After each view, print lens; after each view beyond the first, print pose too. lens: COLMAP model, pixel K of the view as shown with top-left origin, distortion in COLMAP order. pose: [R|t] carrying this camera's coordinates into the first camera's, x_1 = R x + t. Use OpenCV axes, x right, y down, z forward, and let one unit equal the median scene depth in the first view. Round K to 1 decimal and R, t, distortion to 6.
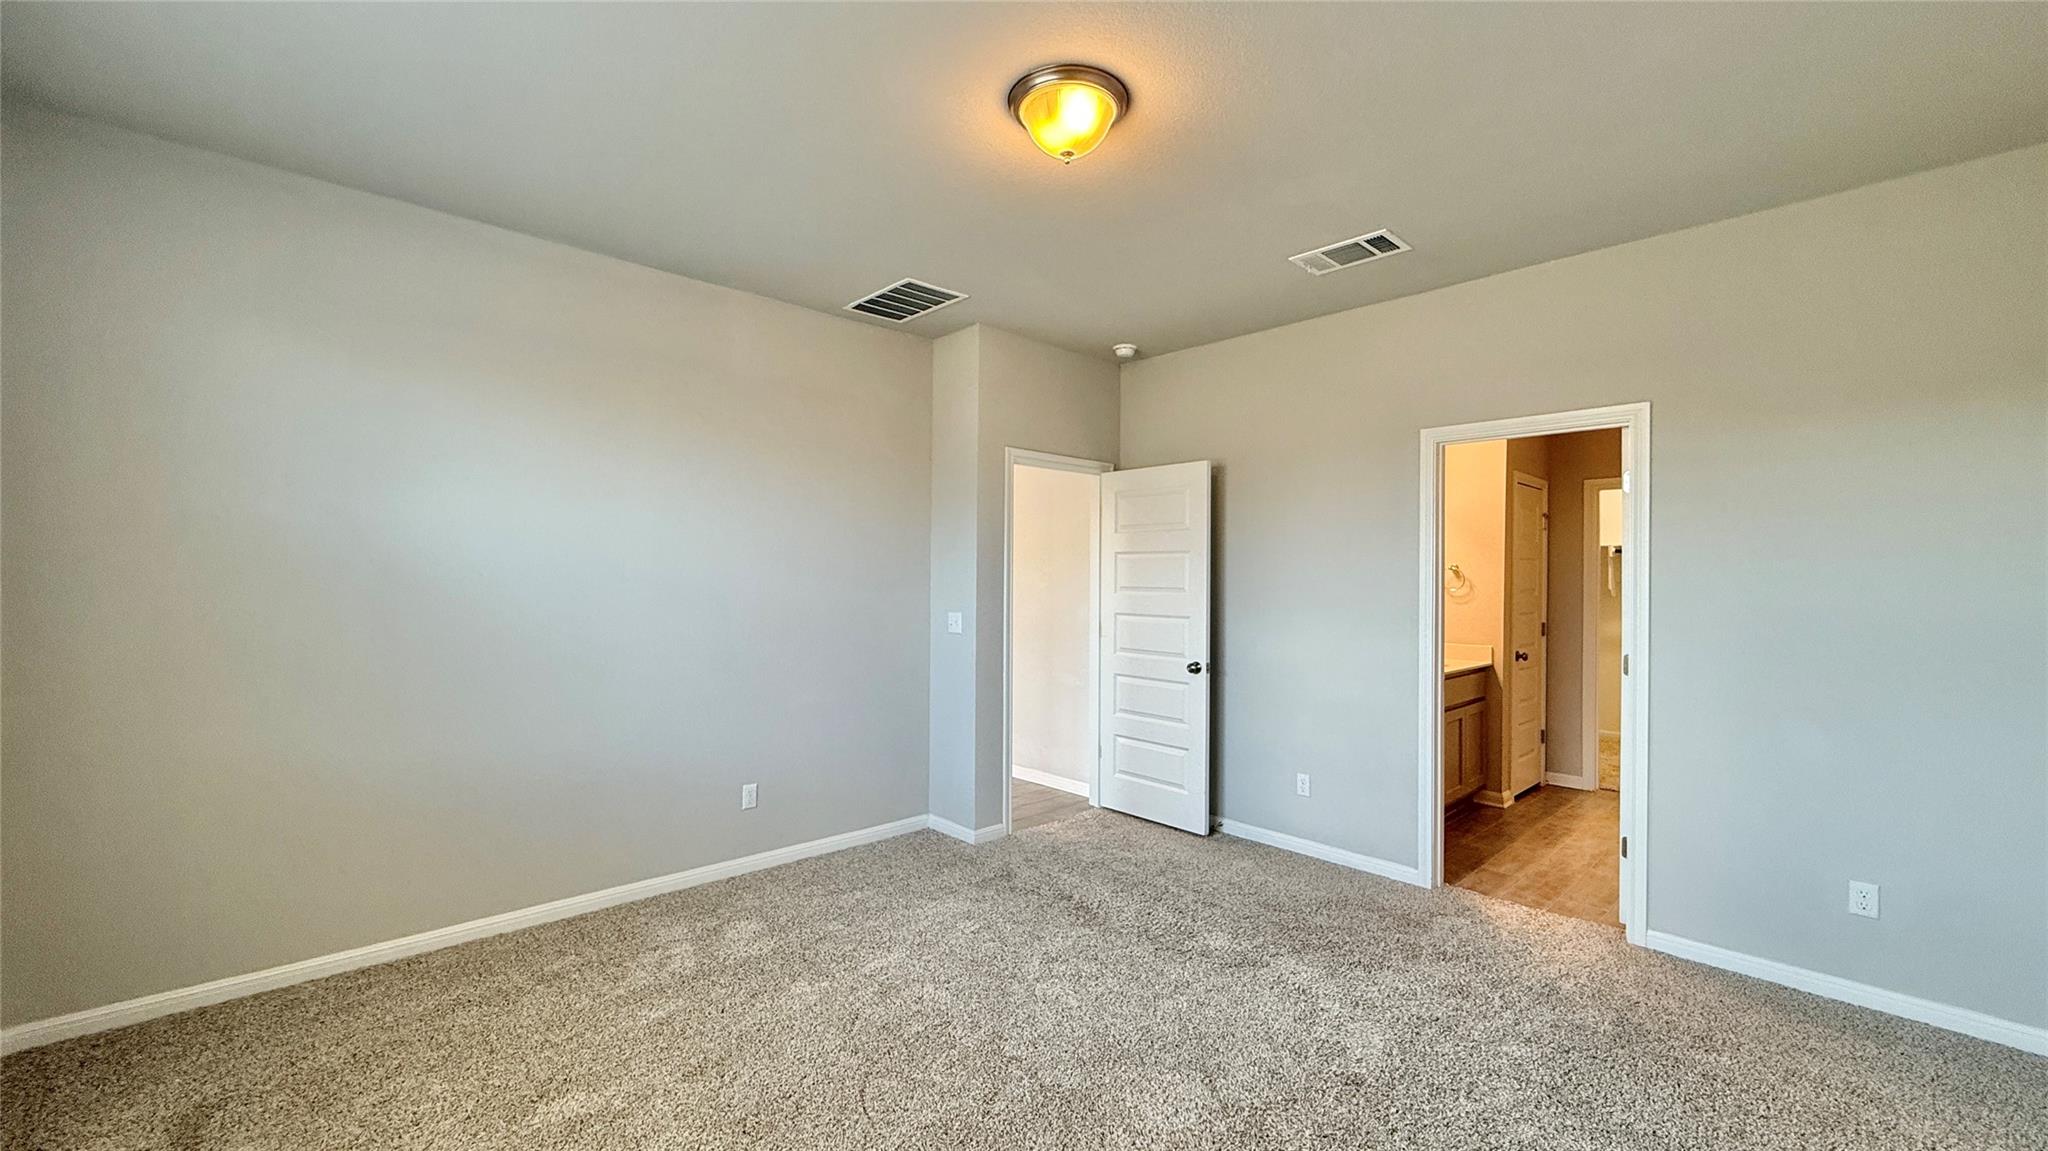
lens RADIAL K [[803.2, 0, 1032.7], [0, 803.2, 578.1], [0, 0, 1]] dist [-0.002185, 0.000112]
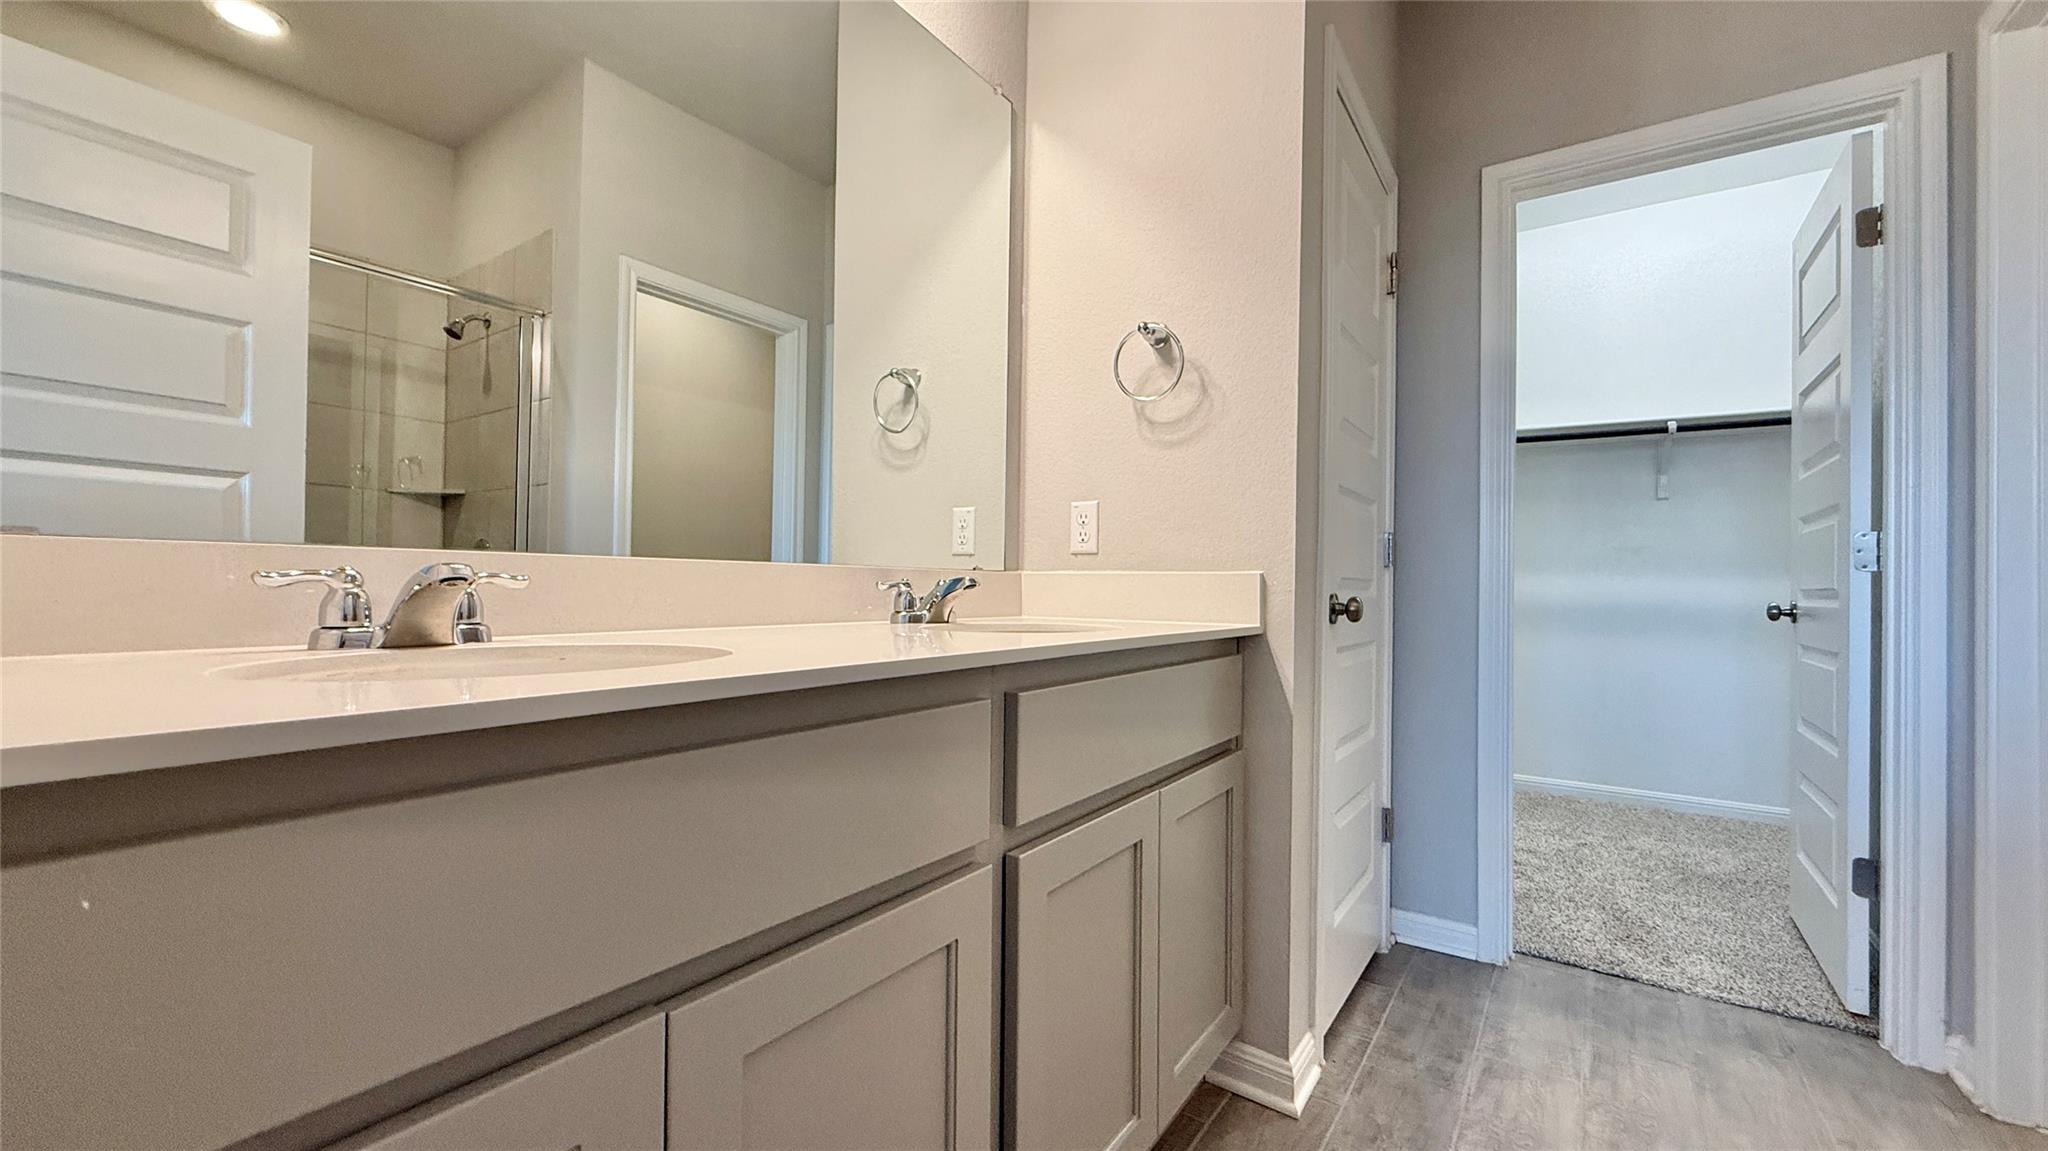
lens RADIAL K [[778.7, 0, 1045.5], [0, 778.7, 588.3], [0, 0, 1]] dist [0.031717, -0.020284]
pose [[0.971791, -0.000199, 0.235845, 0.412596], [-0.002187, 0.999949, 0.009852, 0.085423], [-0.235835, -0.010089, 0.971741, 0.714609]]
